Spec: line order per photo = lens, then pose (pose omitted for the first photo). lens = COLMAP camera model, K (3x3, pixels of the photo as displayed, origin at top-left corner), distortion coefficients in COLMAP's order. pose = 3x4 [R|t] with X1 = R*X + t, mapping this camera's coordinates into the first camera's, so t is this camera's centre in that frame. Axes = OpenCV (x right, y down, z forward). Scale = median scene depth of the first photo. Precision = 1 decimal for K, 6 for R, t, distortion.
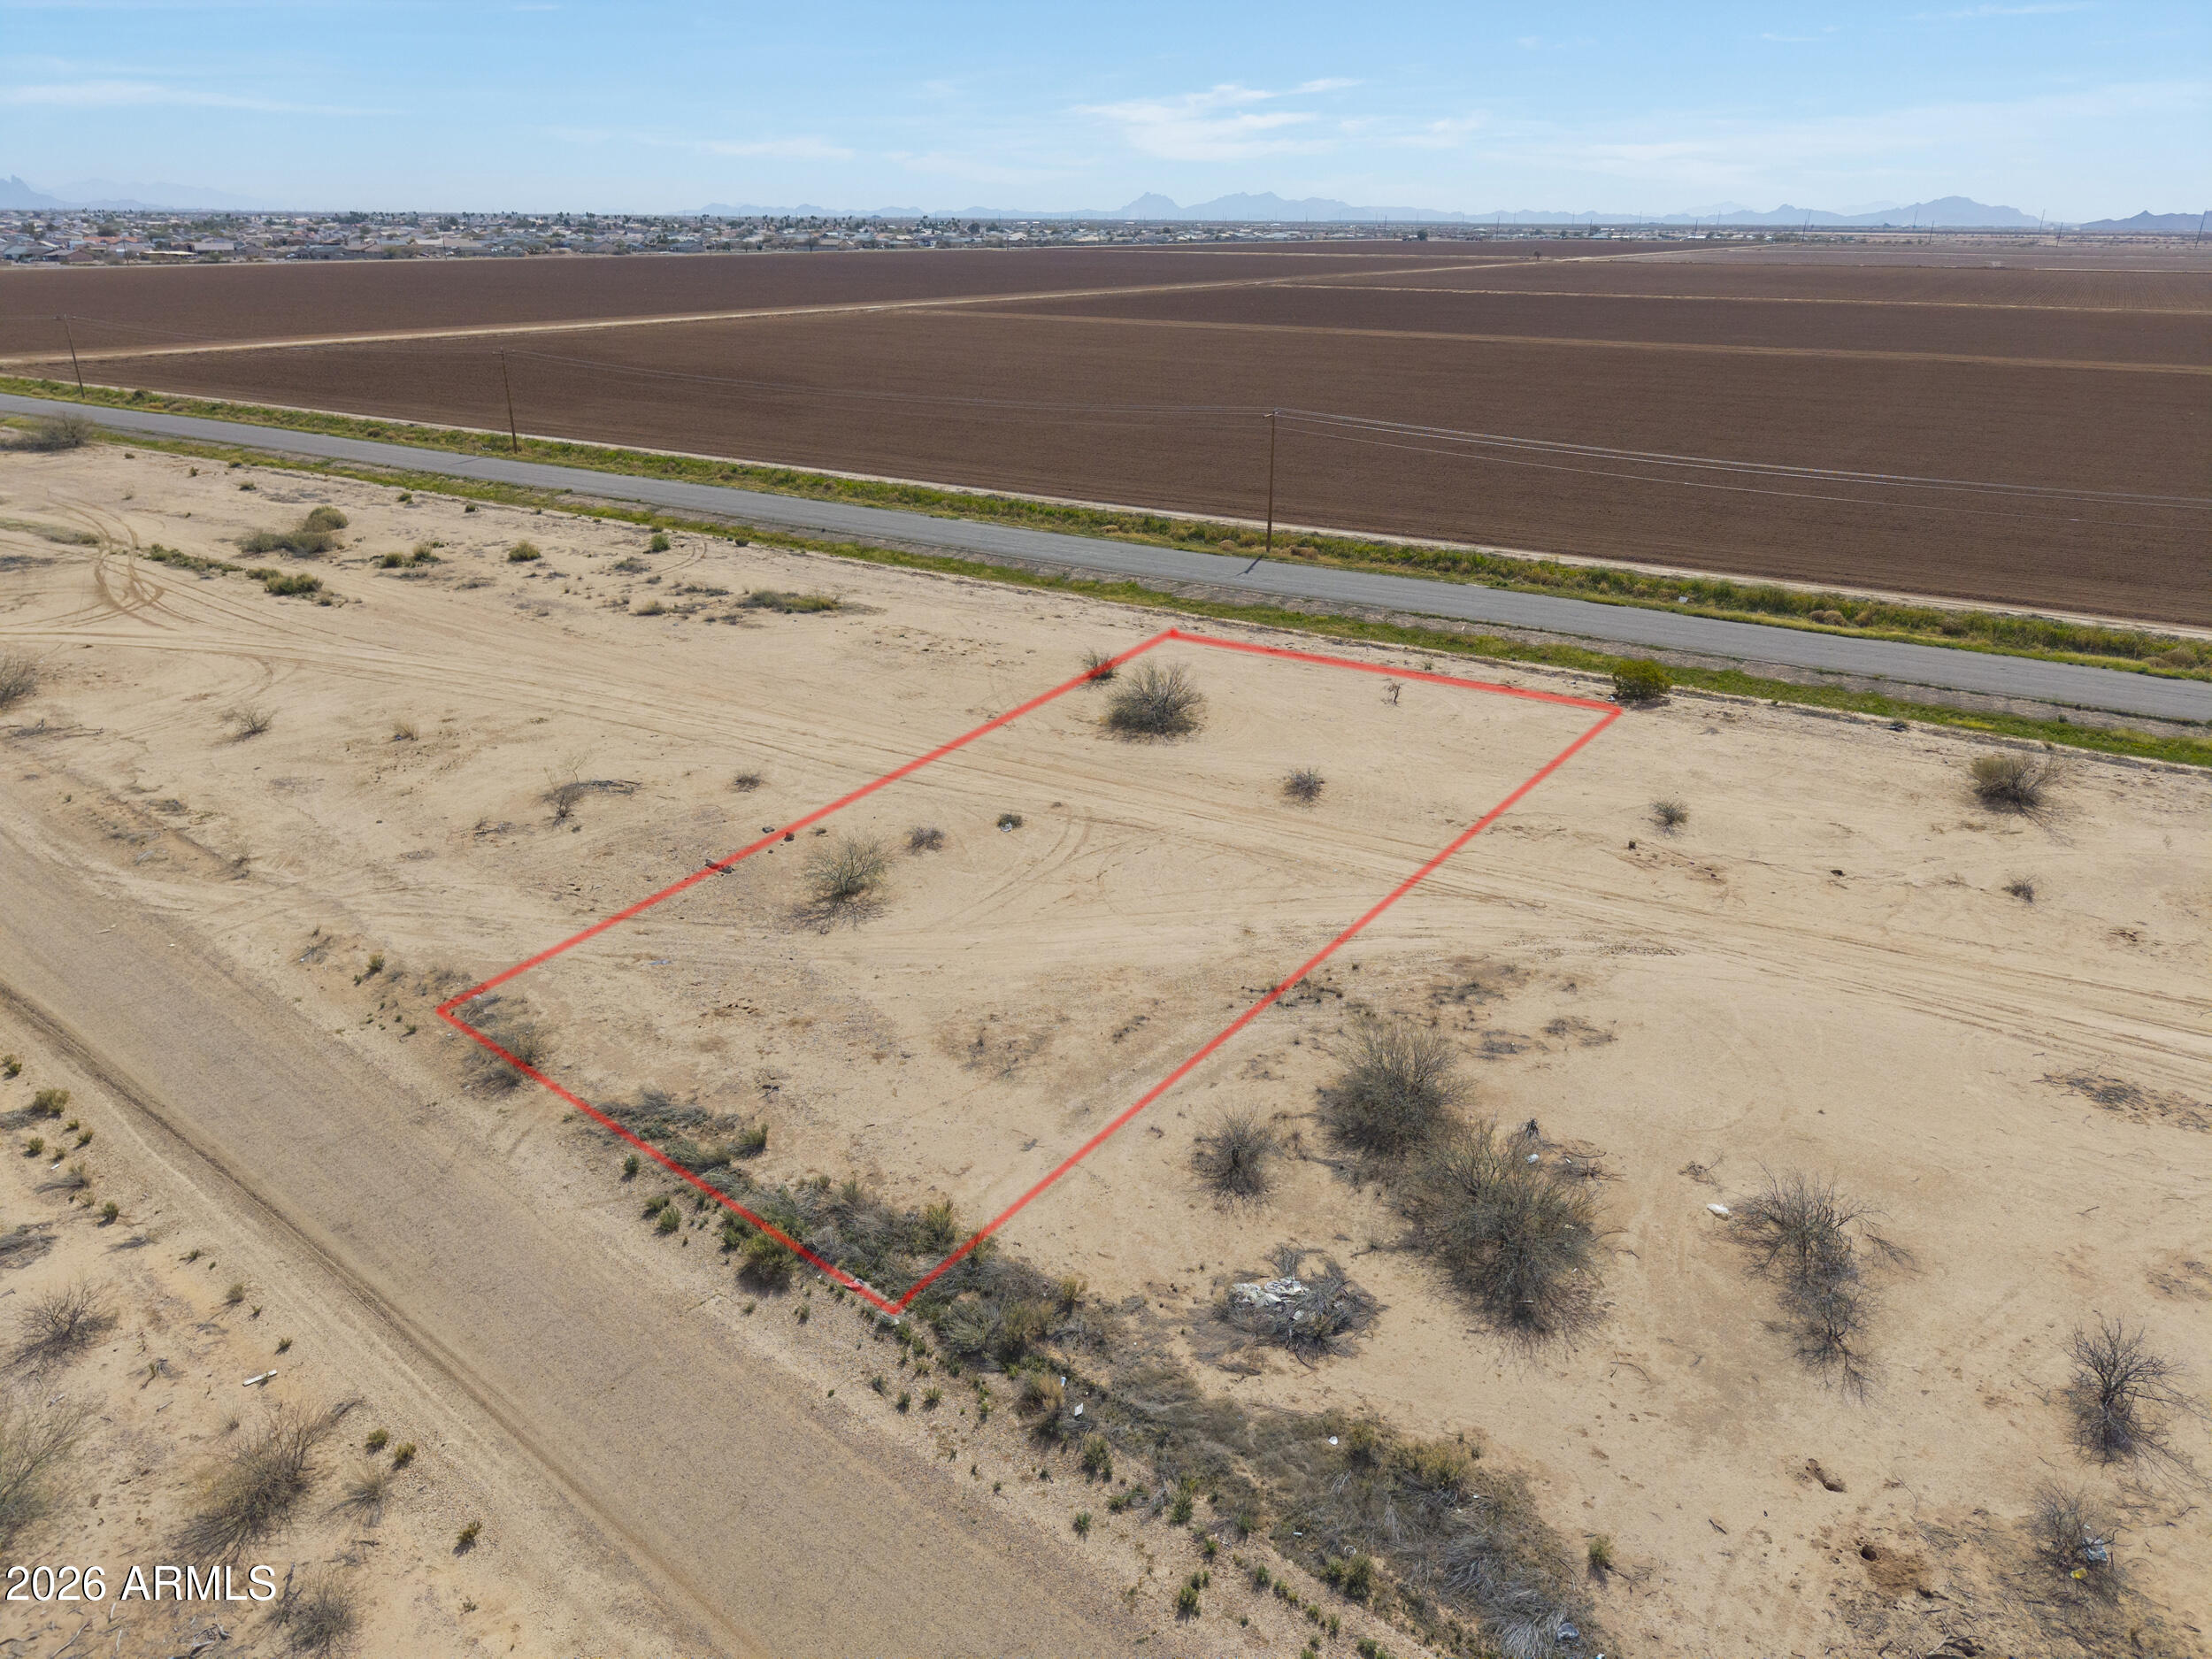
lens RADIAL K [[1482.1, 0, 1112.2], [0, 1482.1, 826.5], [0, 0, 1]] dist [0.023616, -0.020815]
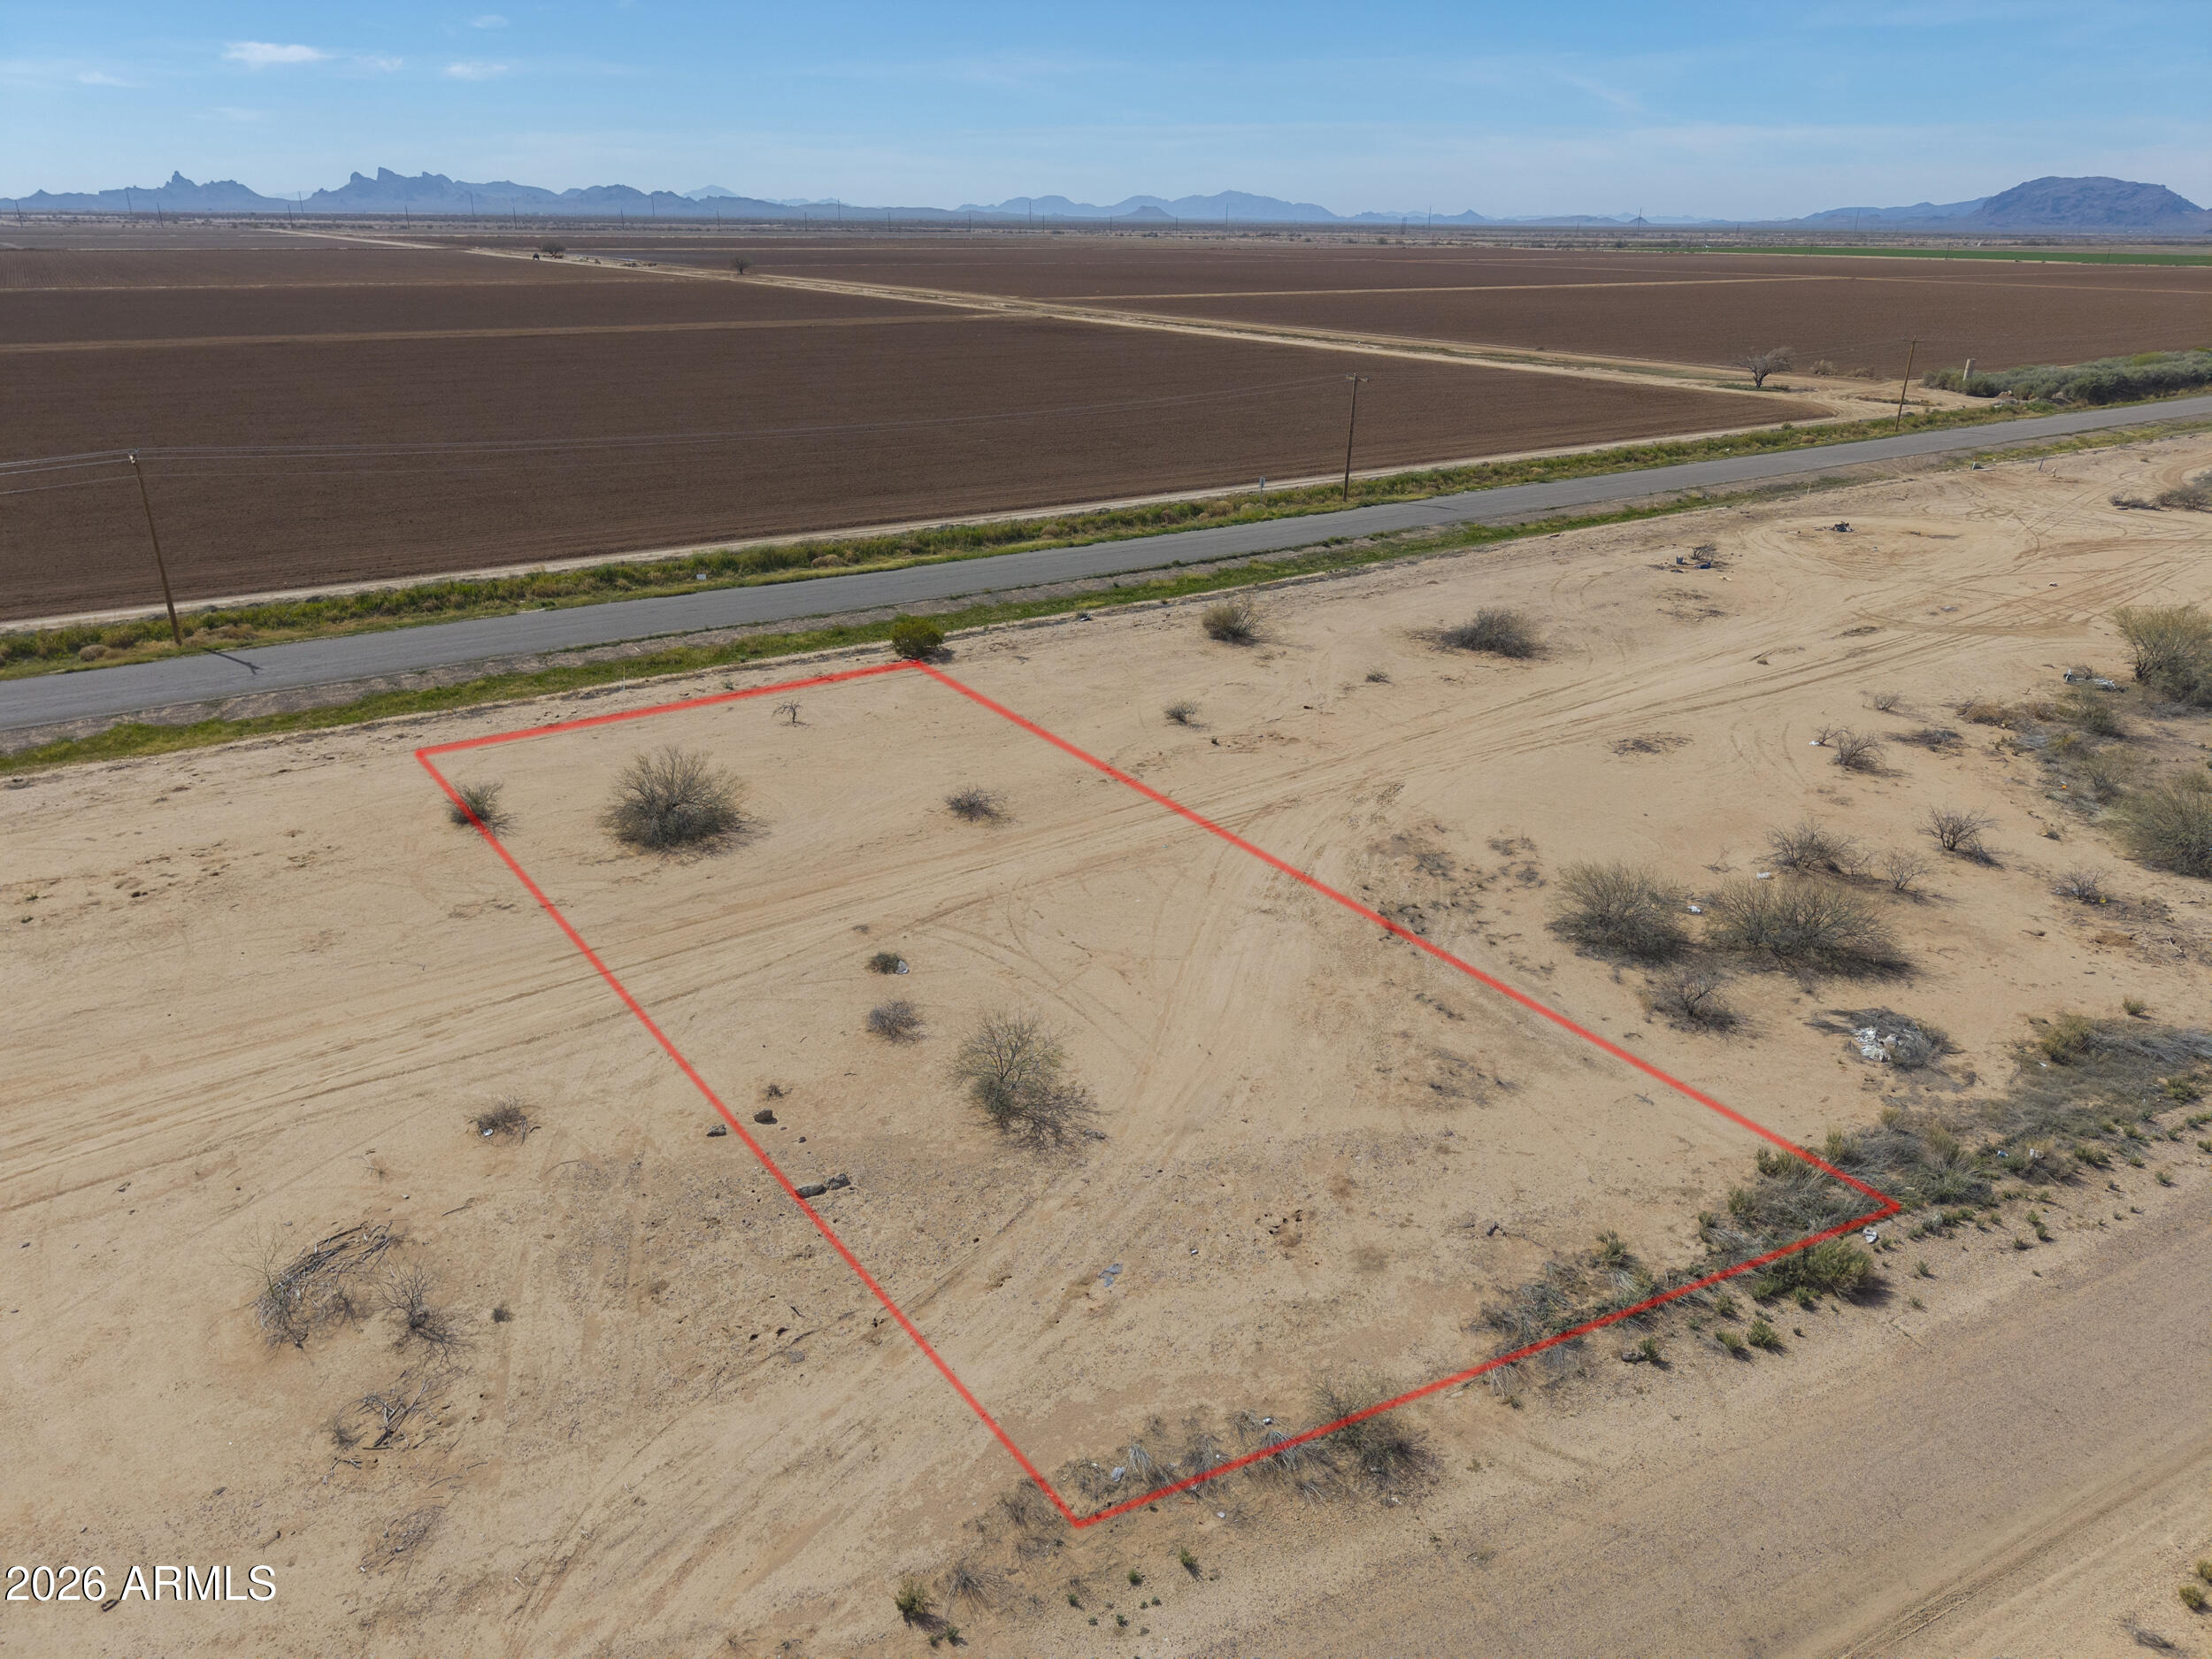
lens RADIAL K [[1482.1, 0, 1115.2], [0, 1482.1, 826.2], [0, 0, 1]] dist [0.023616, -0.020815]
pose [[0.398155, -0.350720, 0.847625, -0.439494], [0.340751, 0.914455, 0.218312, -0.132577], [-0.851682, 0.201908, 0.483603, 0.342721]]
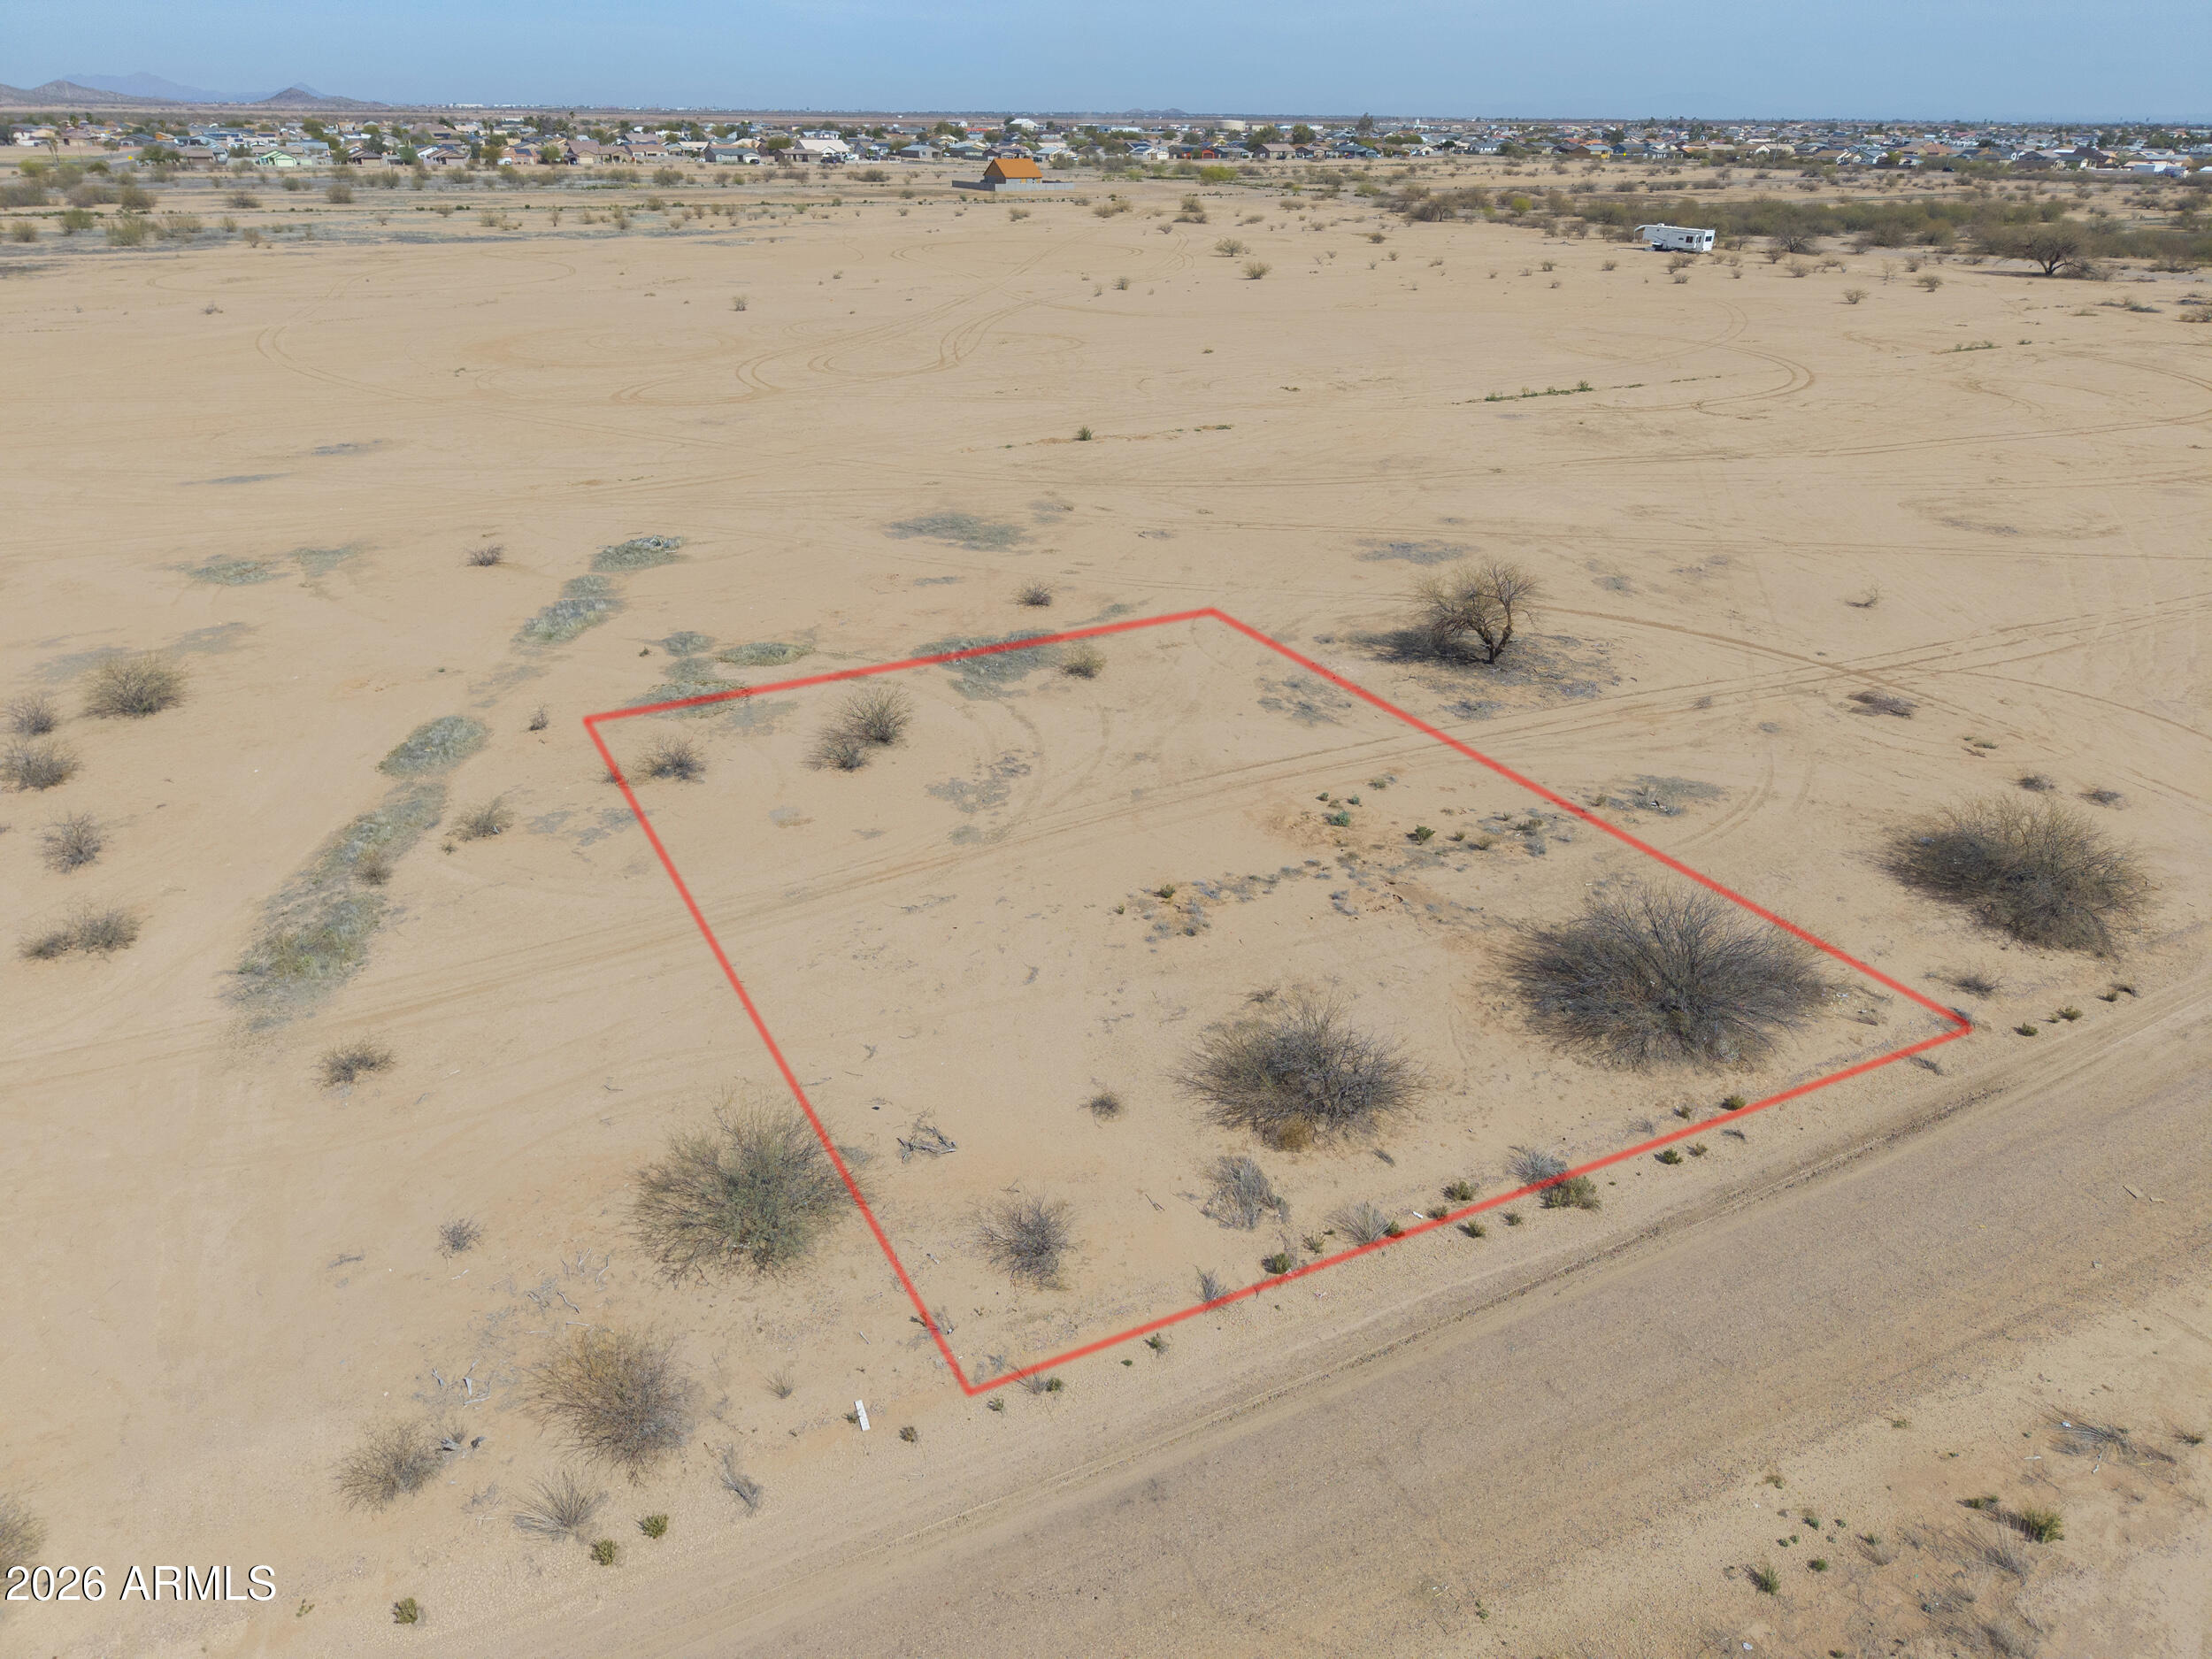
lens RADIAL K [[1482.1, 0, 1112.2], [0, 1482.1, 826.7], [0, 0, 1]] dist [0.023616, -0.020815]
pose [[-0.413559, 0.383667, -0.825693, -0.027092], [-0.357660, 0.765519, 0.534845, -0.128359], [0.837286, 0.516507, -0.179365, 0.385981]]
